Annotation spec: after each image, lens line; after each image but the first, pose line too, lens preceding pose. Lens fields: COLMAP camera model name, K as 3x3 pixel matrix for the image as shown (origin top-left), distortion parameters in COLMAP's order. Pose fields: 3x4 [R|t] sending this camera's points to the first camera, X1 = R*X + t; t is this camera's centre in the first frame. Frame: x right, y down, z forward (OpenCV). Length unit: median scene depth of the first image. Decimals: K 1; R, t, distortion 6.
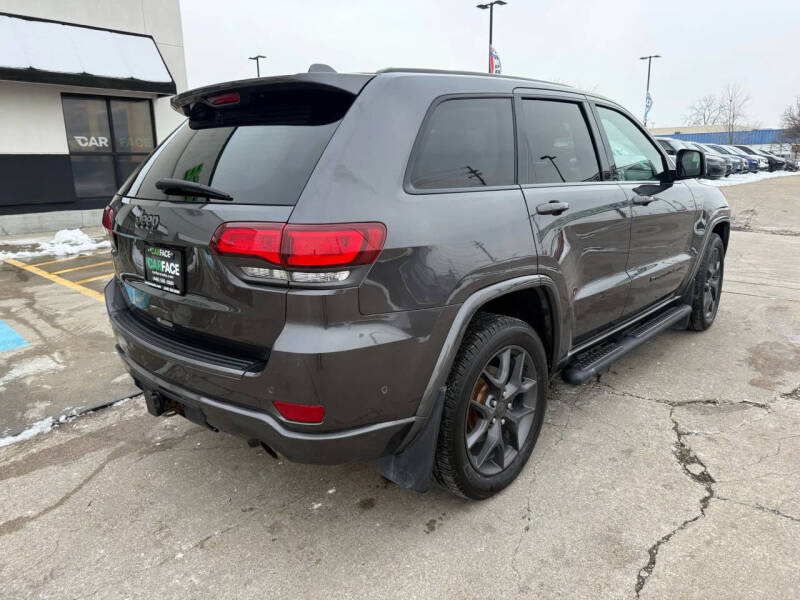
lens RADIAL K [[563.0, 0, 399.2], [0, 563.0, 302.1], [0, 0, 1]] dist [0.023724, -0.031906]
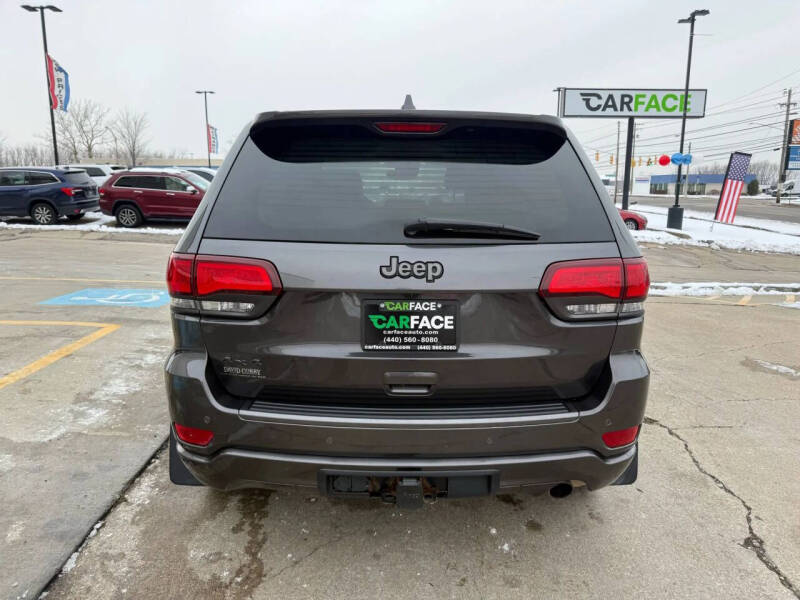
lens RADIAL K [[563.0, 0, 404.3], [0, 563.0, 301.6], [0, 0, 1]] dist [0.023724, -0.031906]
pose [[0.721258, -0.110036, 0.683871, -0.539934], [0.142841, 0.989708, 0.008596, -0.055939], [-0.677779, 0.091485, 0.729552, 0.221658]]
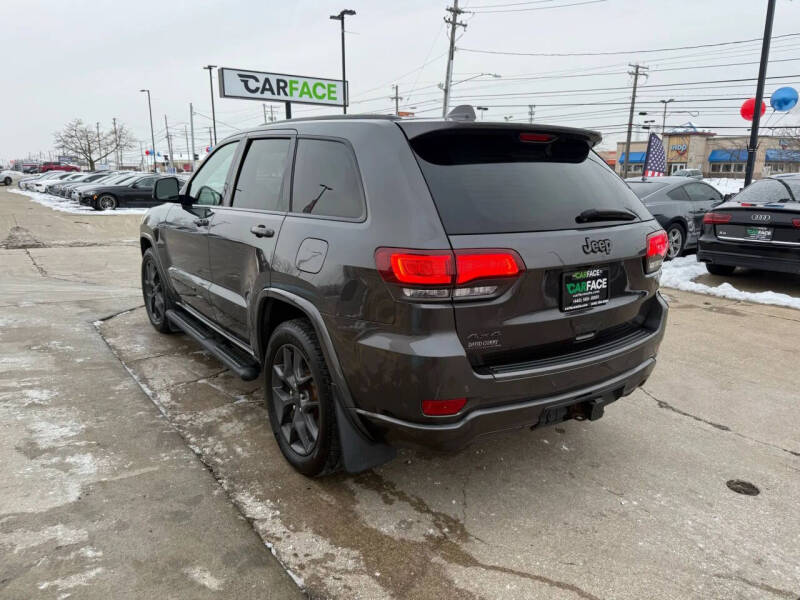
lens RADIAL K [[563.0, 0, 397.6], [0, 563.0, 305.8], [0, 0, 1]] dist [0.023724, -0.031906]
pose [[0.205958, -0.205243, 0.956795, -0.864739], [0.222134, 0.962038, 0.158552, -0.157305], [-0.953015, 0.179882, 0.243731, 0.598612]]
